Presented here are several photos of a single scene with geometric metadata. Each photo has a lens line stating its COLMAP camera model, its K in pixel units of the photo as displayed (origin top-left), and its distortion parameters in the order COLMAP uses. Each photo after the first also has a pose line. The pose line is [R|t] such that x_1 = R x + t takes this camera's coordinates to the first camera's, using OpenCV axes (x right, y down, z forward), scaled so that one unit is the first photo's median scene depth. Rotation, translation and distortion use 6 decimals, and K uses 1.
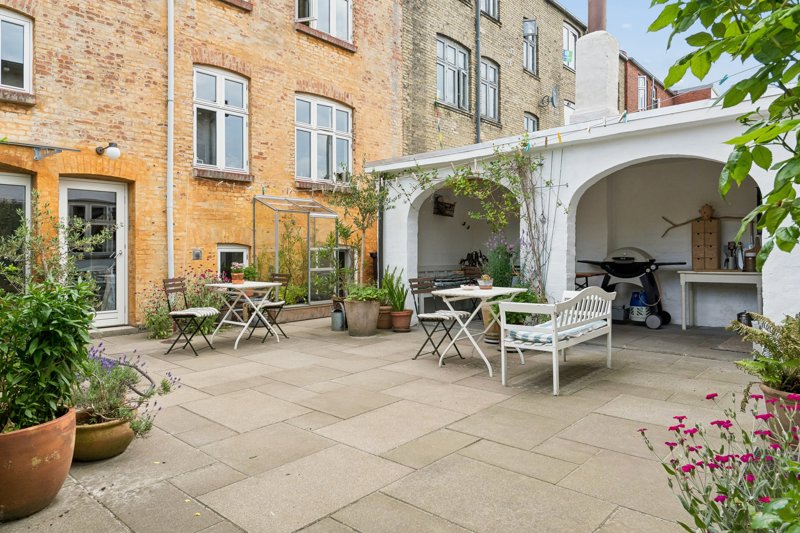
lens RADIAL K [[515.1, 0, 400.6], [0, 515.1, 260.6], [0, 0, 1]] dist [0.002483, -0.000016]
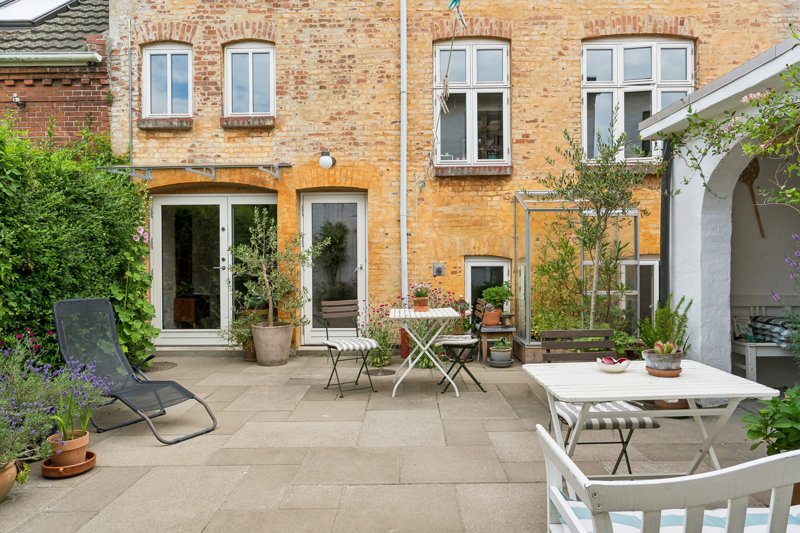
lens RADIAL K [[562.2, 0, 400.3], [0, 562.2, 267.2], [0, 0, 1]] dist [0.001642, 0.000276]
pose [[0.661324, 0.011672, -0.750009, 0.269469], [-0.008658, 0.999931, 0.007927, -0.024238], [0.750050, 0.001252, 0.661380, 0.379676]]
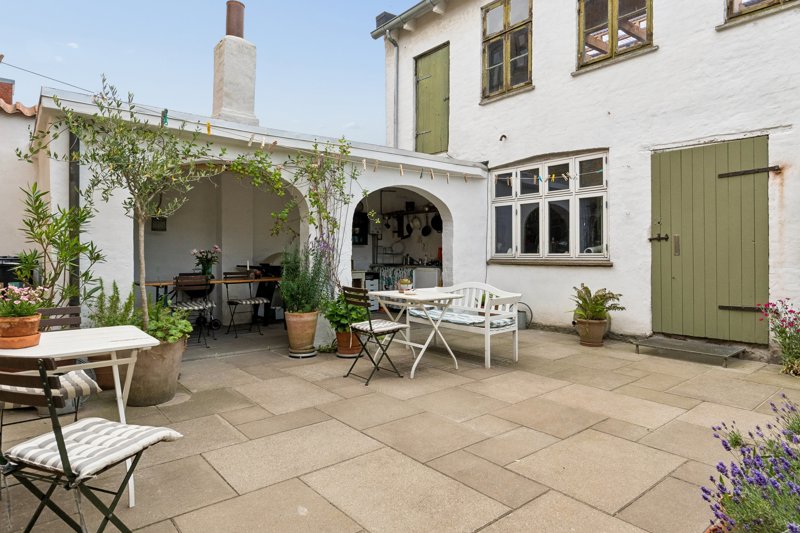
lens RADIAL K [[469.4, 0, 397.3], [0, 469.4, 260.8], [0, 0, 1]] dist [0.004456, -0.000374]
pose [[0.138425, -0.008981, 0.990332, -0.540399], [0.017648, 0.999822, 0.006601, -0.010038], [-0.990216, 0.016564, 0.138559, 0.631867]]
